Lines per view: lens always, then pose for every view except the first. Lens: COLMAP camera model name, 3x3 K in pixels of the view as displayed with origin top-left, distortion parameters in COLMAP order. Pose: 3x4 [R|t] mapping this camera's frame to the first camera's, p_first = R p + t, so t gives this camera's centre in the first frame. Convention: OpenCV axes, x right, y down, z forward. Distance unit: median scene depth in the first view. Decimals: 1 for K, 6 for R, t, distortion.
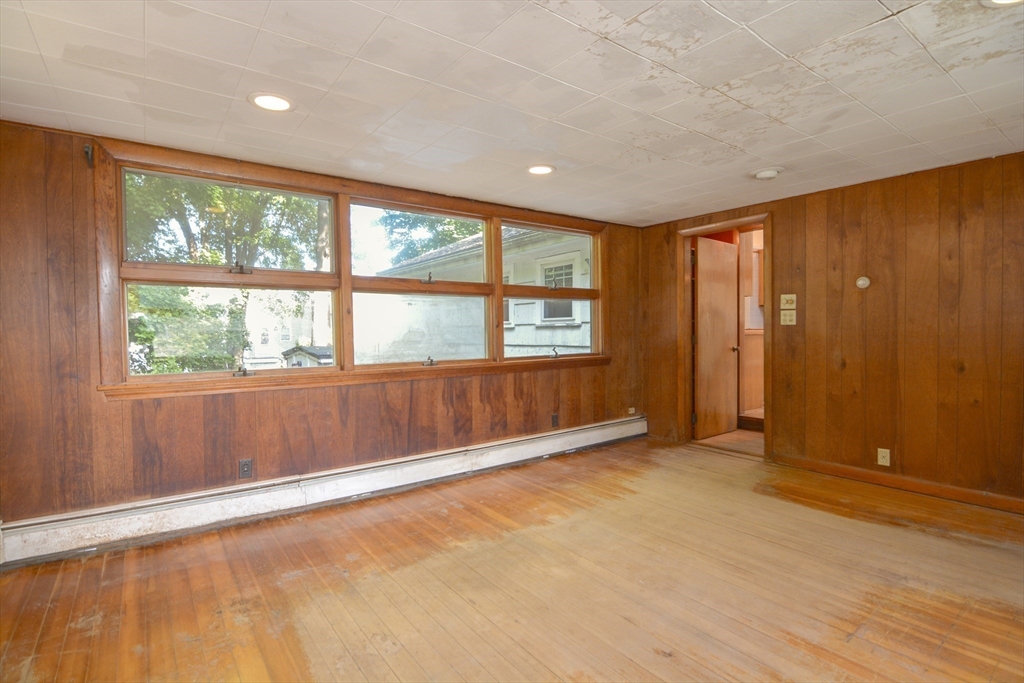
lens RADIAL K [[503.2, 0, 514.4], [0, 503.2, 344.3], [0, 0, 1]] dist [0.020444, -0.014955]
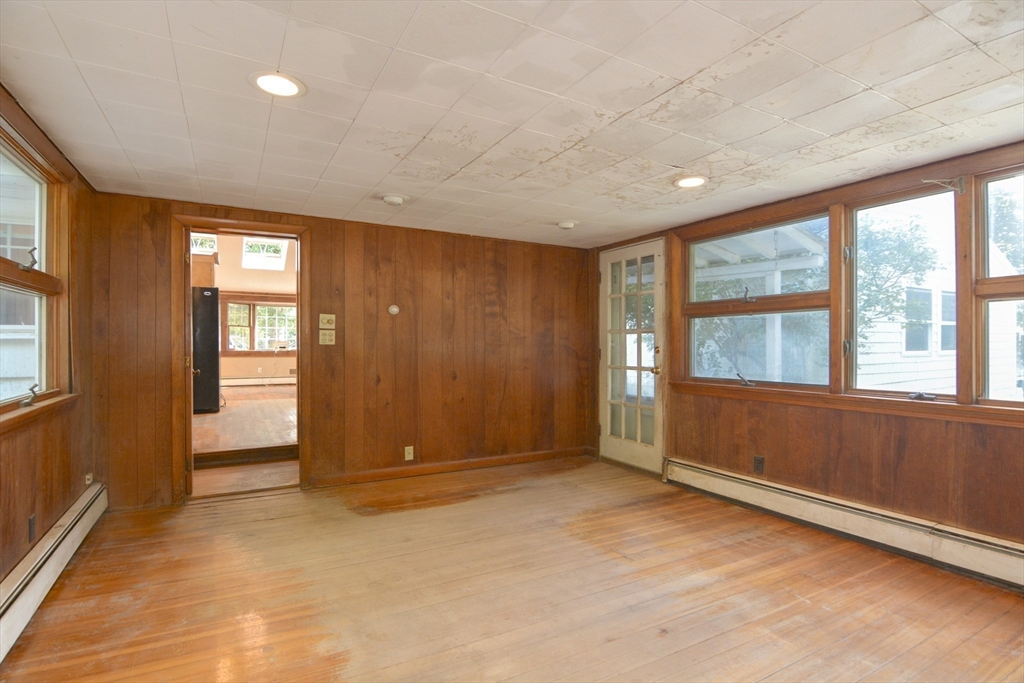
lens RADIAL K [[498.4, 0, 512.9], [0, 498.4, 345.5], [0, 0, 1]] dist [0.003359, -0.013261]
pose [[0.155582, 0.005933, 0.987805, -0.451962], [0.026749, 0.999590, -0.010217, -0.020622], [-0.987461, 0.028013, 0.155359, 0.588214]]
